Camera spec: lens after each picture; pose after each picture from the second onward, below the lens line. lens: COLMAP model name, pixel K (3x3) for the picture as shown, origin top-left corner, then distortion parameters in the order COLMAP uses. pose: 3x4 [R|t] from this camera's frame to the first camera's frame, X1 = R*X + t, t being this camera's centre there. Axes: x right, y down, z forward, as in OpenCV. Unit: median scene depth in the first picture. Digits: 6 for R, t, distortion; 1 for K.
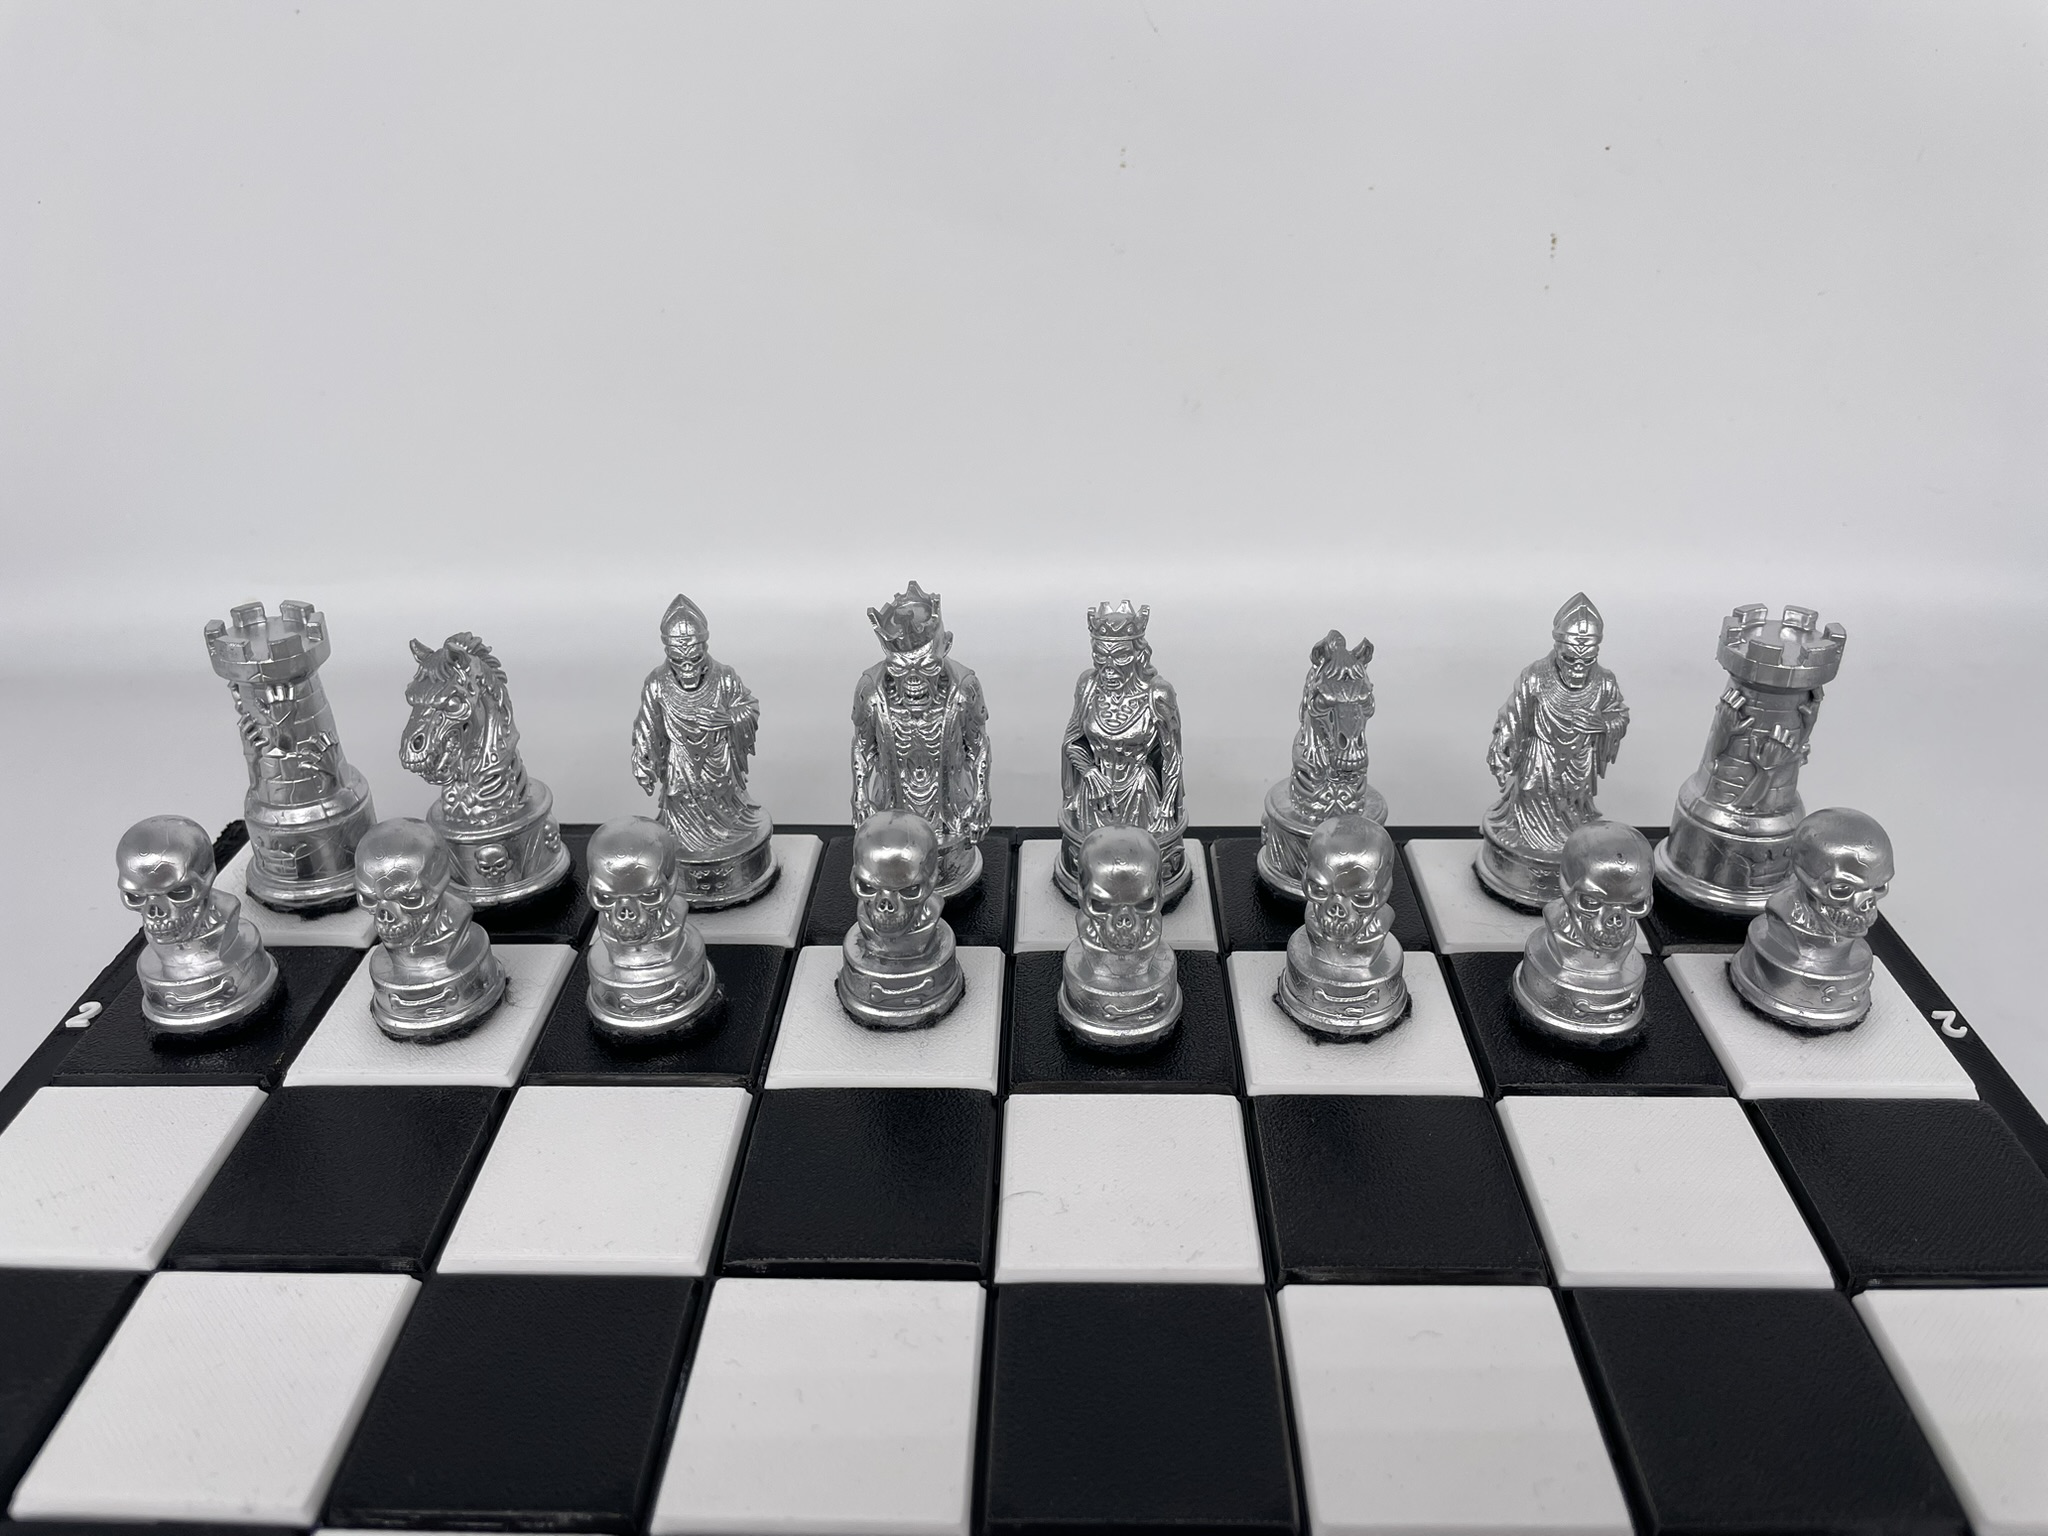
lens RADIAL K [[1579.2, 0, 1024.0], [0, 1579.2, 768.0], [0, 0, 1]] dist [0.126862, -0.263305]
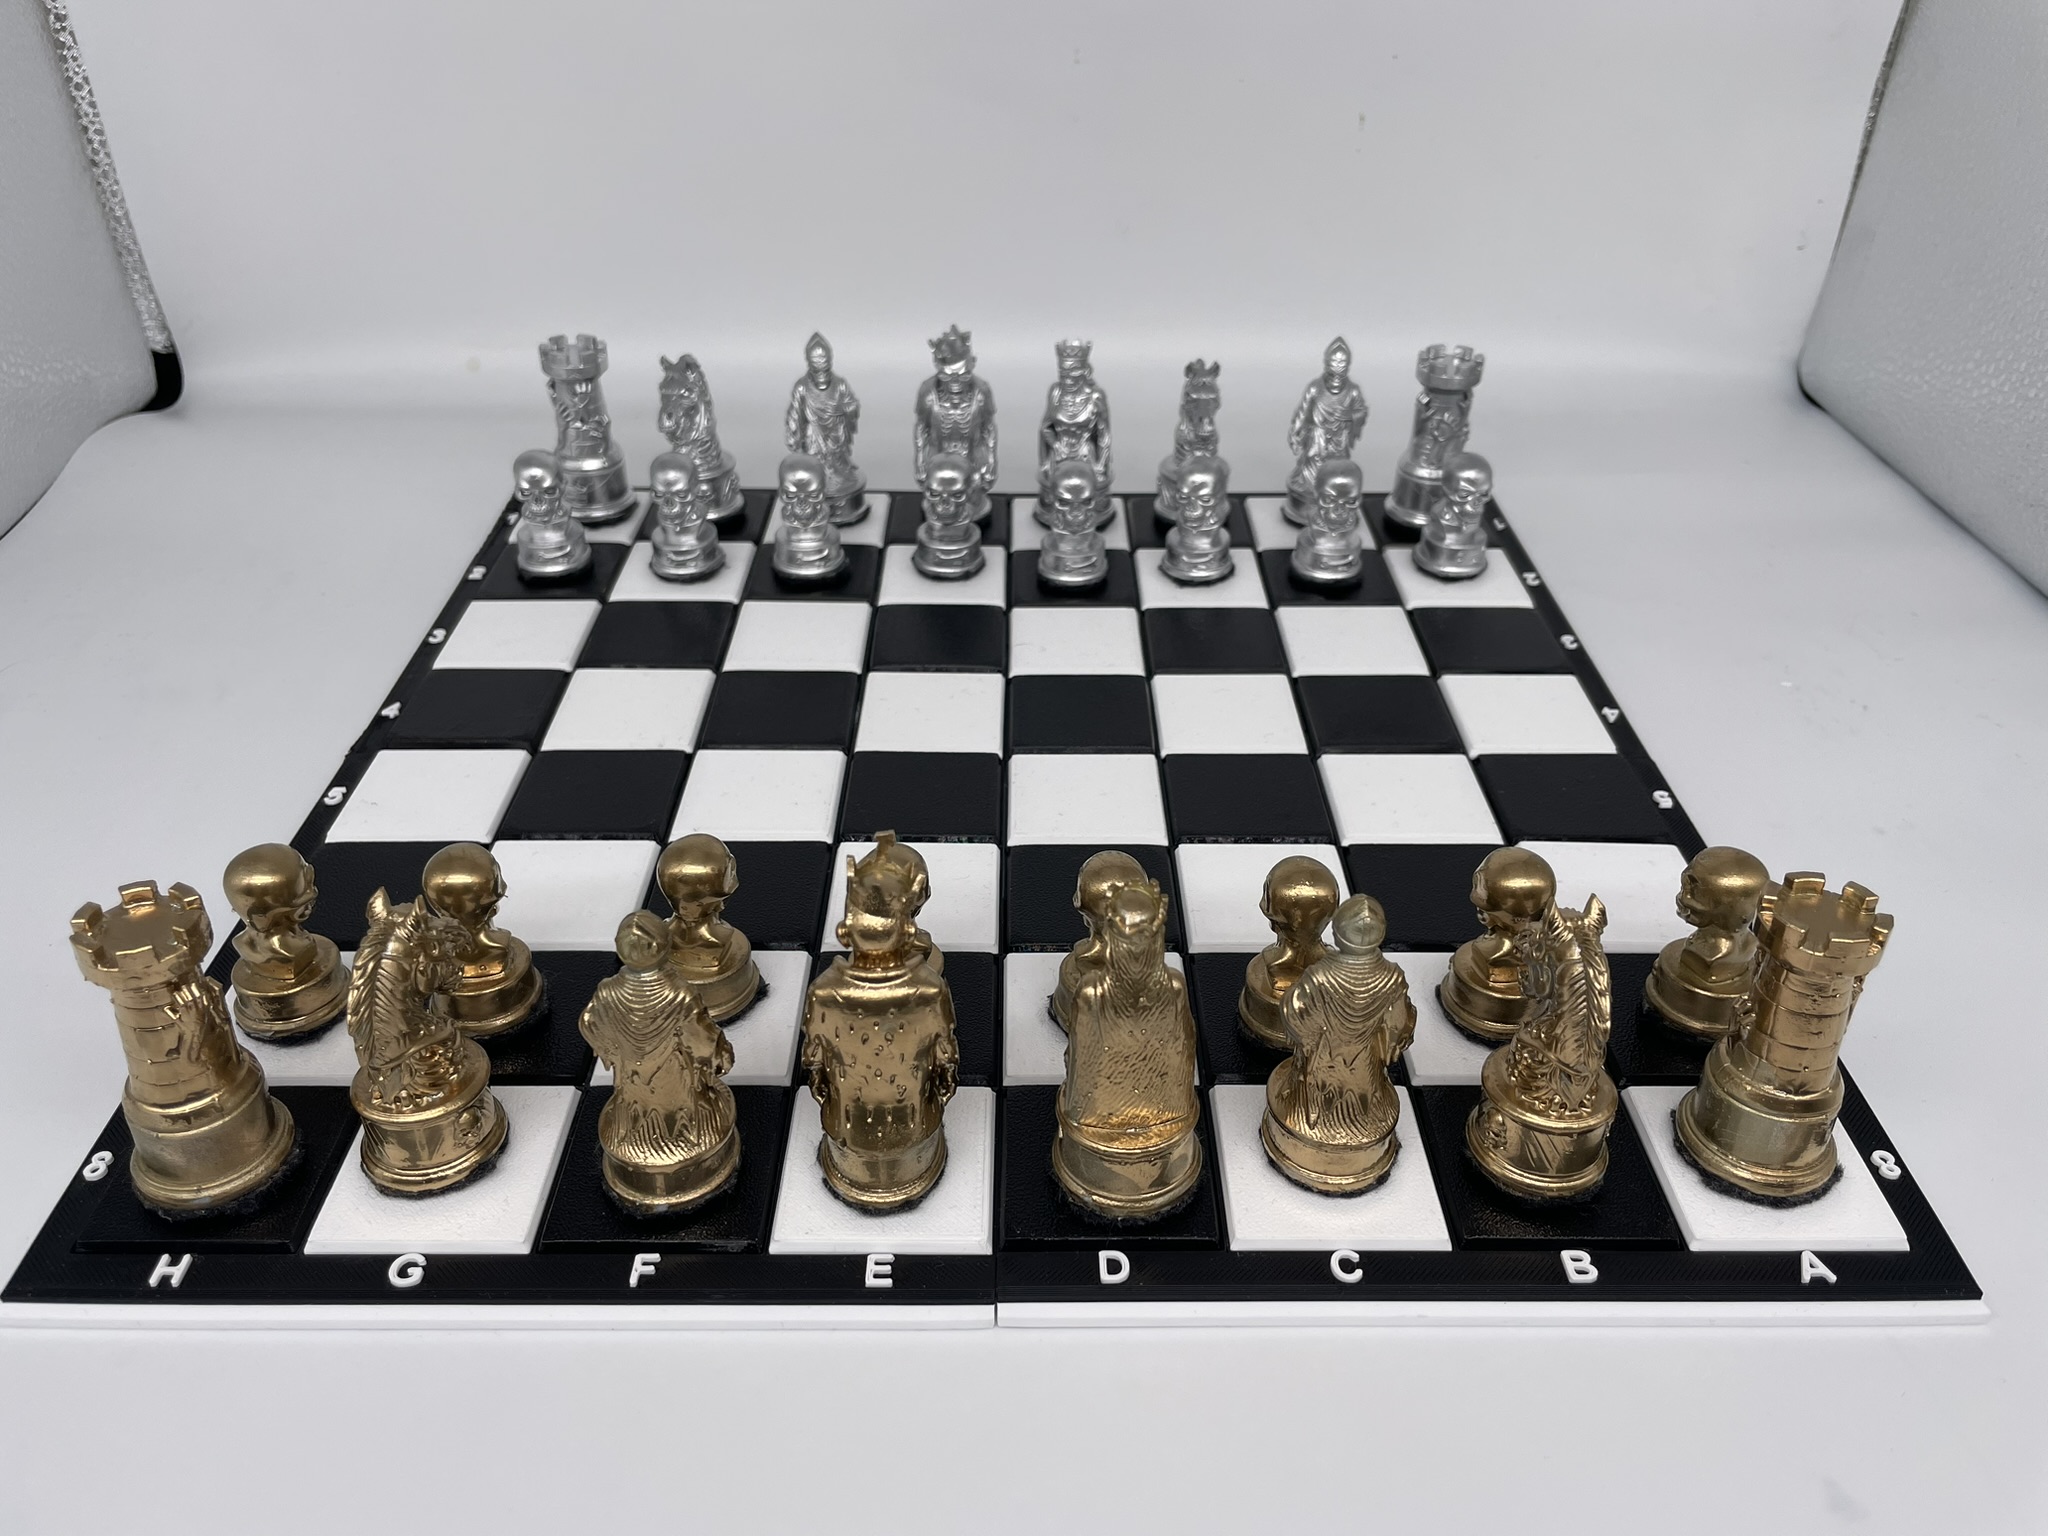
lens RADIAL K [[1579.2, 0, 1024.0], [0, 1579.2, 768.0], [0, 0, 1]] dist [0.126862, -0.263305]
pose [[0.999435, 0.002759, 0.033496, -0.049973], [-0.005492, 0.996636, 0.081767, 0.214483], [-0.033157, -0.081905, 0.996088, -0.742240]]
